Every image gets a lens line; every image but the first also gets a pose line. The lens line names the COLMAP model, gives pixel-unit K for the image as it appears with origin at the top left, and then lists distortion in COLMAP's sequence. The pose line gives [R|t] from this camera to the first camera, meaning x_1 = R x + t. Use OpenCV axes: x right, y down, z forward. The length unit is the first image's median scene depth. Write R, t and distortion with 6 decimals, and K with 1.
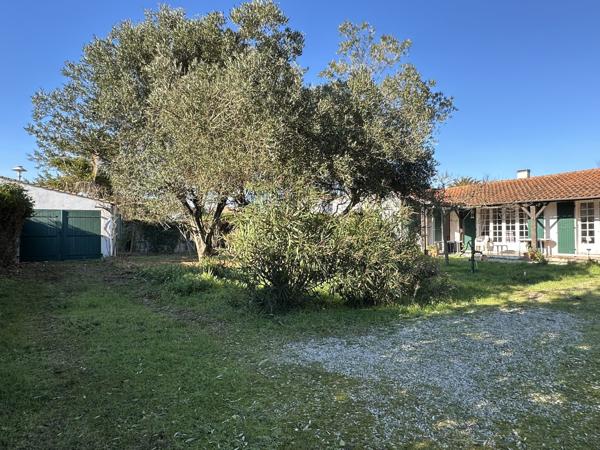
lens RADIAL K [[355.3, 0, 300.0], [0, 355.3, 225.0], [0, 0, 1]] dist [-0.003506, -0.000630]
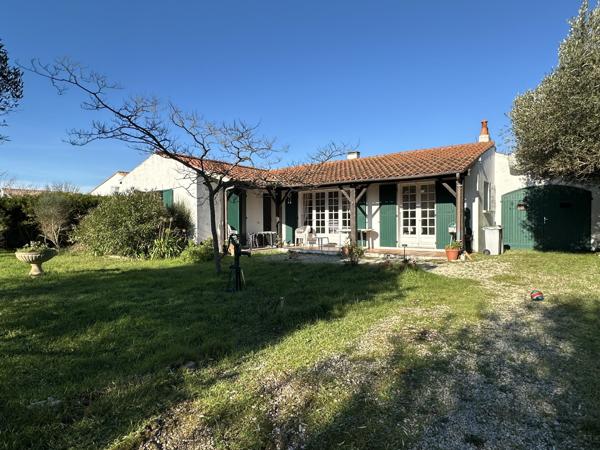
lens RADIAL K [[355.3, 0, 300.0], [0, 355.3, 225.0], [0, 0, 1]] dist [-0.003506, -0.000630]
pose [[0.934267, 0.000182, 0.356575, 0.251416], [-0.009176, 0.999681, 0.023531, 0.011054], [-0.356457, -0.025256, 0.933970, 0.284888]]
